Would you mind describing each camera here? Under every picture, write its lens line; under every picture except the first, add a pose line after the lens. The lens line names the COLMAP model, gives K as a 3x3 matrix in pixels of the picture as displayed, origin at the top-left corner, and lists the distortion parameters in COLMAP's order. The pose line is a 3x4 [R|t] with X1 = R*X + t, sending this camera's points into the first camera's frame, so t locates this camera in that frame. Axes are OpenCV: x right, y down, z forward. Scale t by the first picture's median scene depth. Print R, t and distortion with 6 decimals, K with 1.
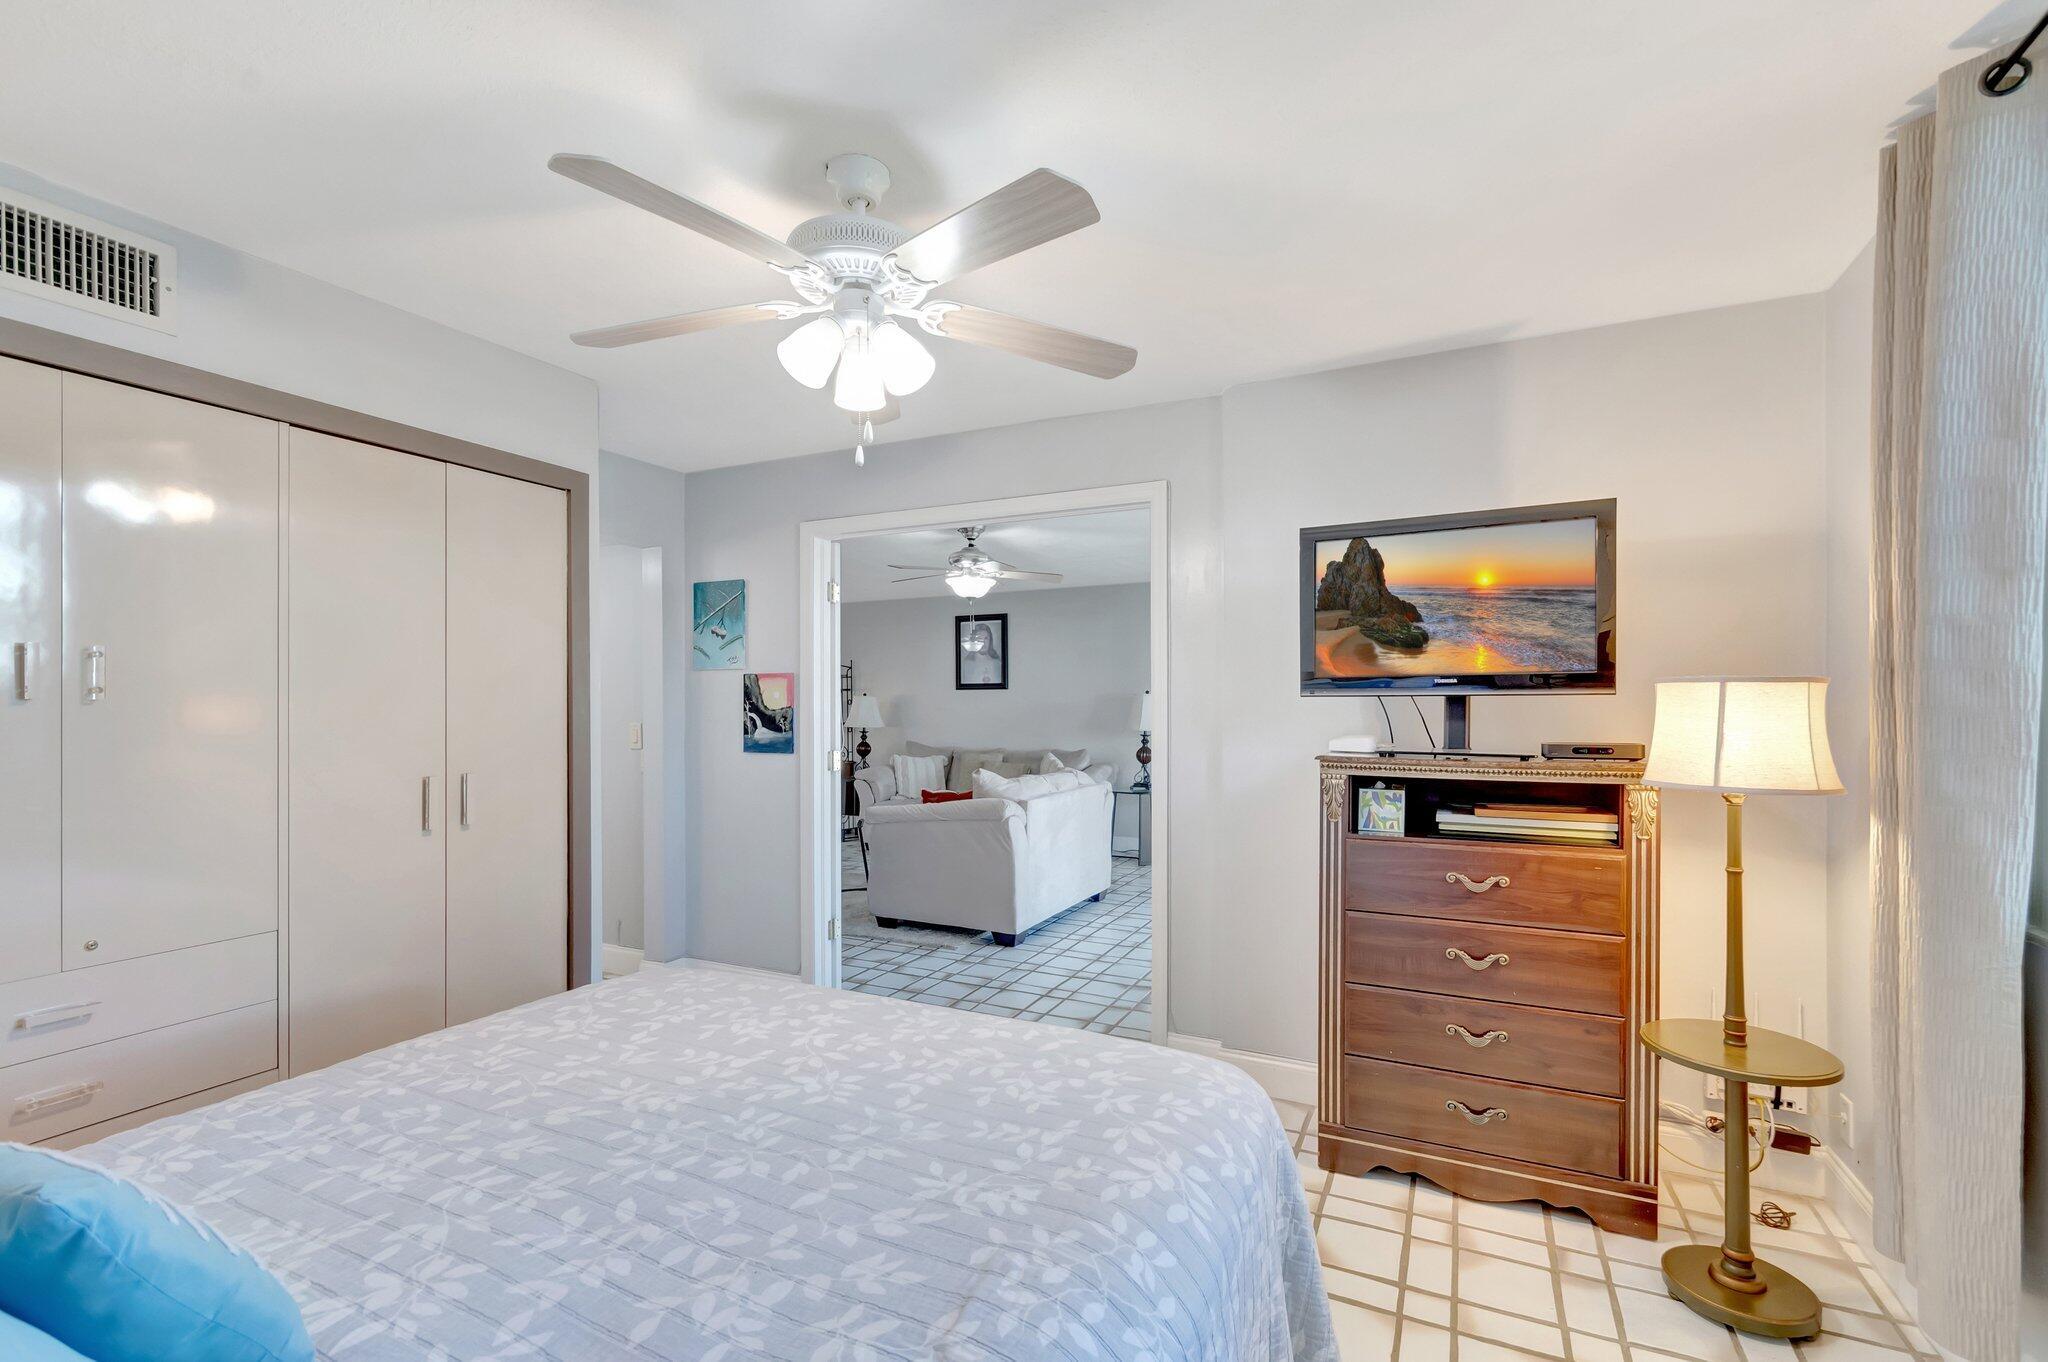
lens RADIAL K [[908.1, 0, 1017.8], [0, 908.1, 703.5], [0, 0, 1]] dist [0.005692, -0.003427]
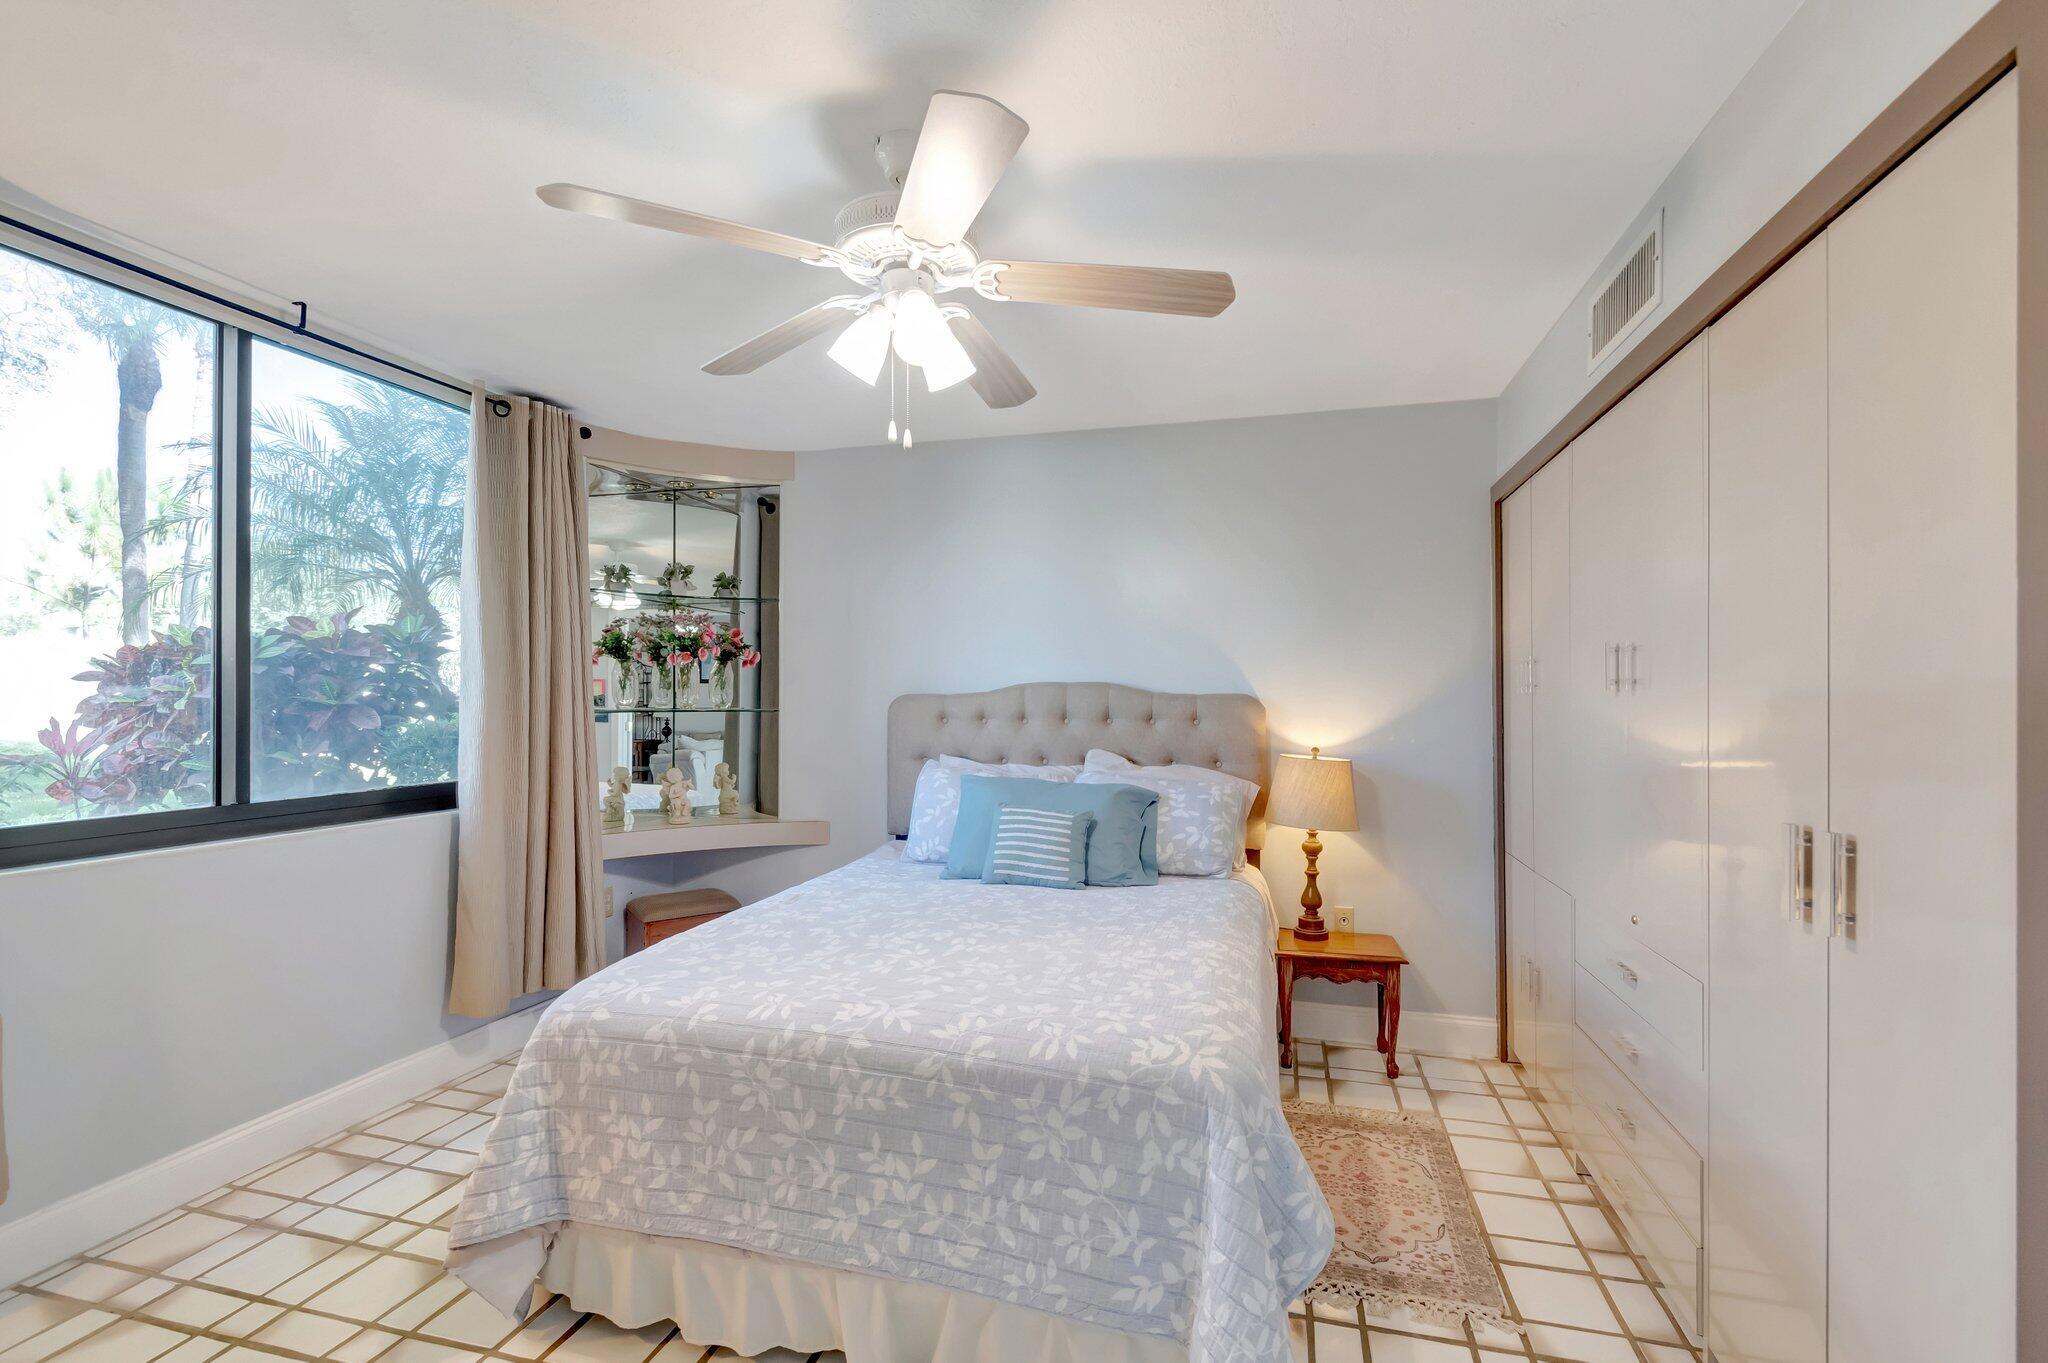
lens RADIAL K [[908.1, 0, 1040.4], [0, 908.1, 700.3], [0, 0, 1]] dist [0.005692, -0.003427]
pose [[-0.979132, 0.003115, -0.203200, -0.139253], [0.003486, 0.999993, -0.001467, 0.007128], [0.203194, -0.002145, -0.979136, 2.392963]]
